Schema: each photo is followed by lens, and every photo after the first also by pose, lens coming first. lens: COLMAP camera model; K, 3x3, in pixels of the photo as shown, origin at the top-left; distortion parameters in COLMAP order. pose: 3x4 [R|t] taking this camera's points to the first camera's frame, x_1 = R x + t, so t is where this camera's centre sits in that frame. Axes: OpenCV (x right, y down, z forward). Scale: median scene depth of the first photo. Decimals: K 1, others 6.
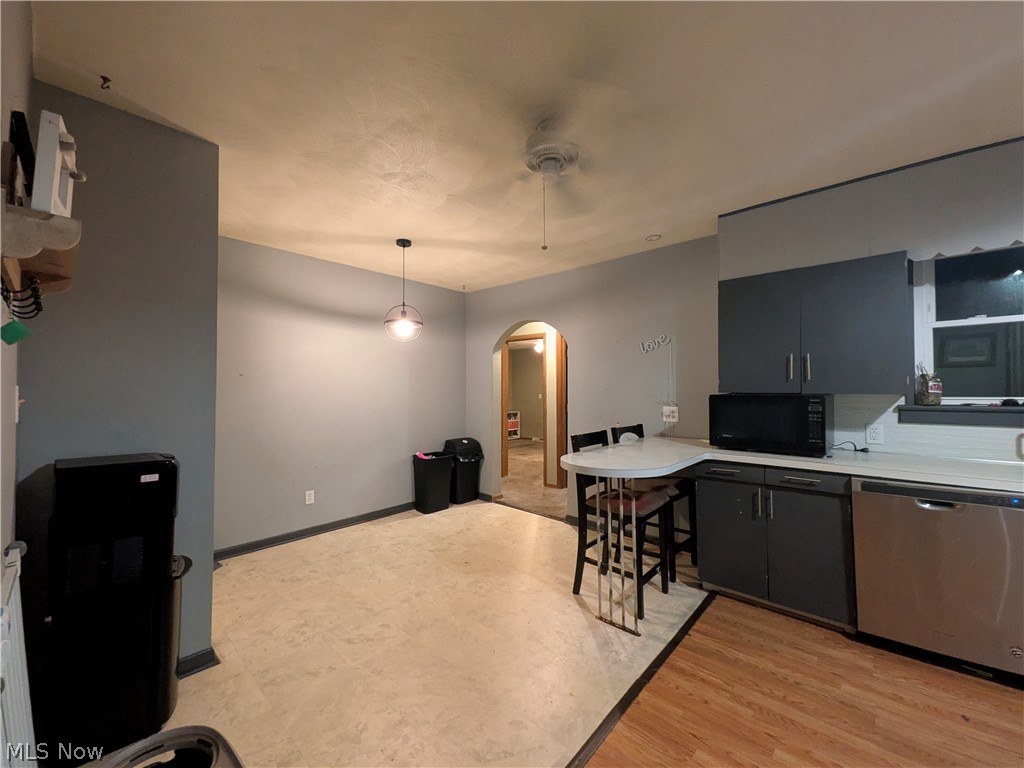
lens RADIAL K [[405.5, 0, 510.1], [0, 405.5, 382.7], [0, 0, 1]] dist [0.007145, -0.000455]
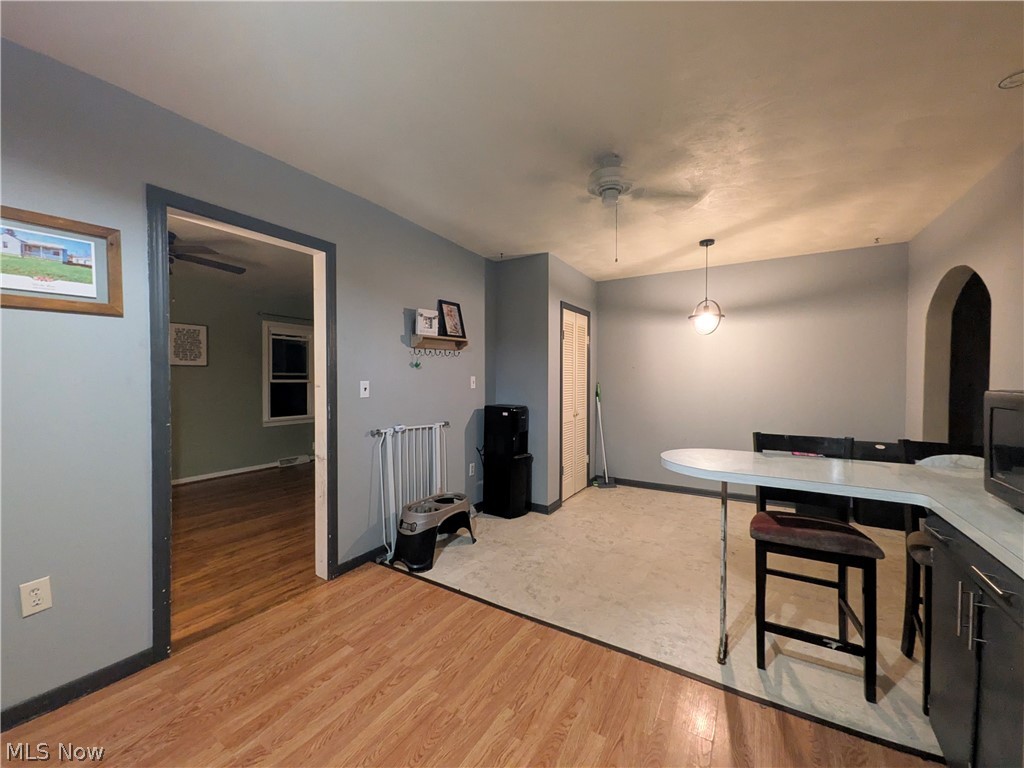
lens RADIAL K [[405.5, 0, 513.1], [0, 405.5, 385.4], [0, 0, 1]] dist [0.007145, -0.000455]
pose [[0.194628, 0.021521, -0.980641, 0.928545], [0.015384, 0.999569, 0.024990, 0.002715], [0.980756, -0.019950, 0.194214, 0.357836]]
